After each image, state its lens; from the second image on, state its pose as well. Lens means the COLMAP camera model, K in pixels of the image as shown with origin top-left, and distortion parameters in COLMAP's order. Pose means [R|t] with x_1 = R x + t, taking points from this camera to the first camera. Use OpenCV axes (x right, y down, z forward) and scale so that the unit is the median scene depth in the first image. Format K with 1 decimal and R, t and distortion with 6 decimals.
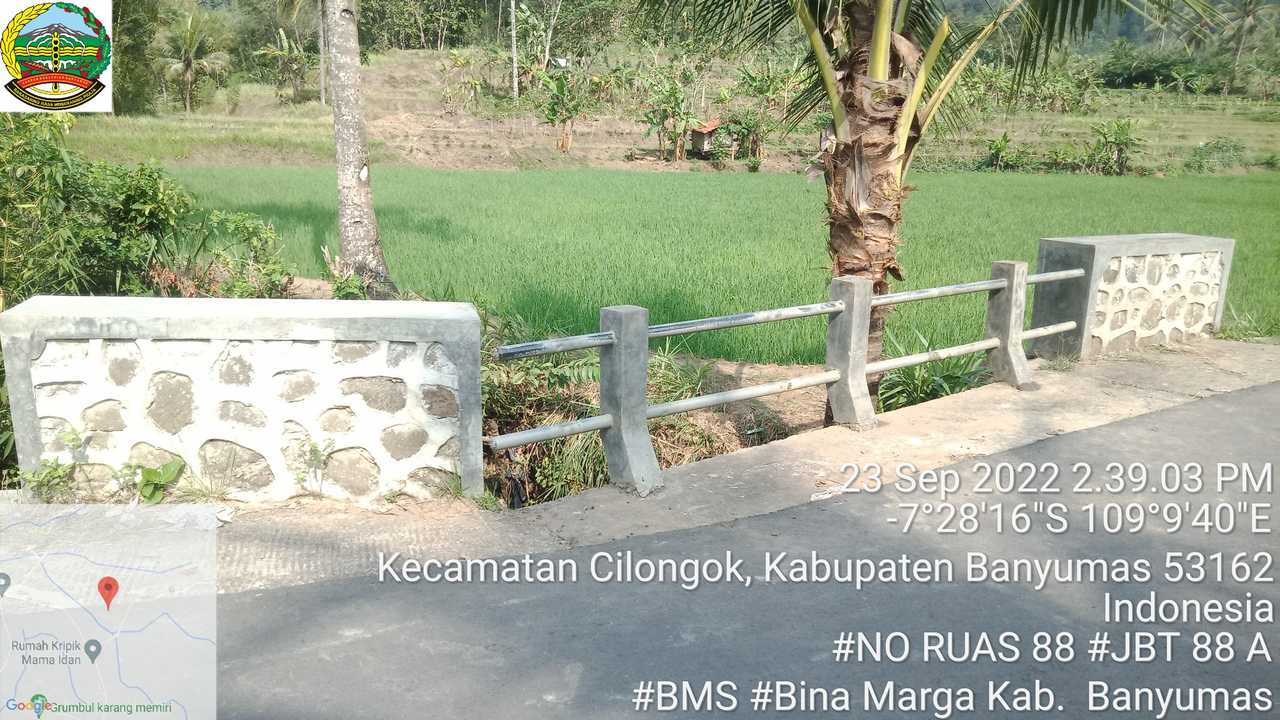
lens RADIAL K [[935.3, 0, 639.4], [0, 935.3, 361.8], [0, 0, 1]] dist [0.013466, -0.009997]
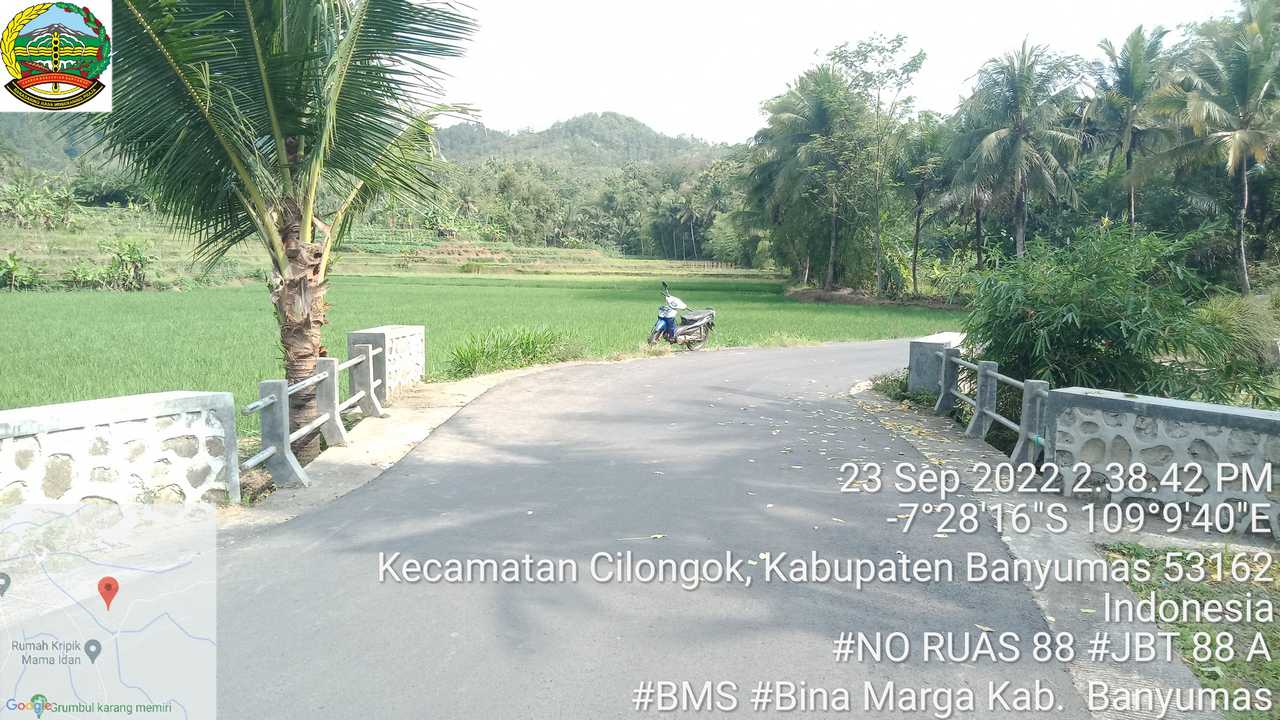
lens RADIAL K [[935.3, 0, 639.8], [0, 935.3, 359.7], [0, 0, 1]] dist [0.013466, -0.009997]
pose [[0.546095, -0.100904, 0.831624, -1.138804], [0.200521, 0.979606, -0.012815, 0.063404], [-0.813370, 0.173756, 0.555191, -0.520175]]
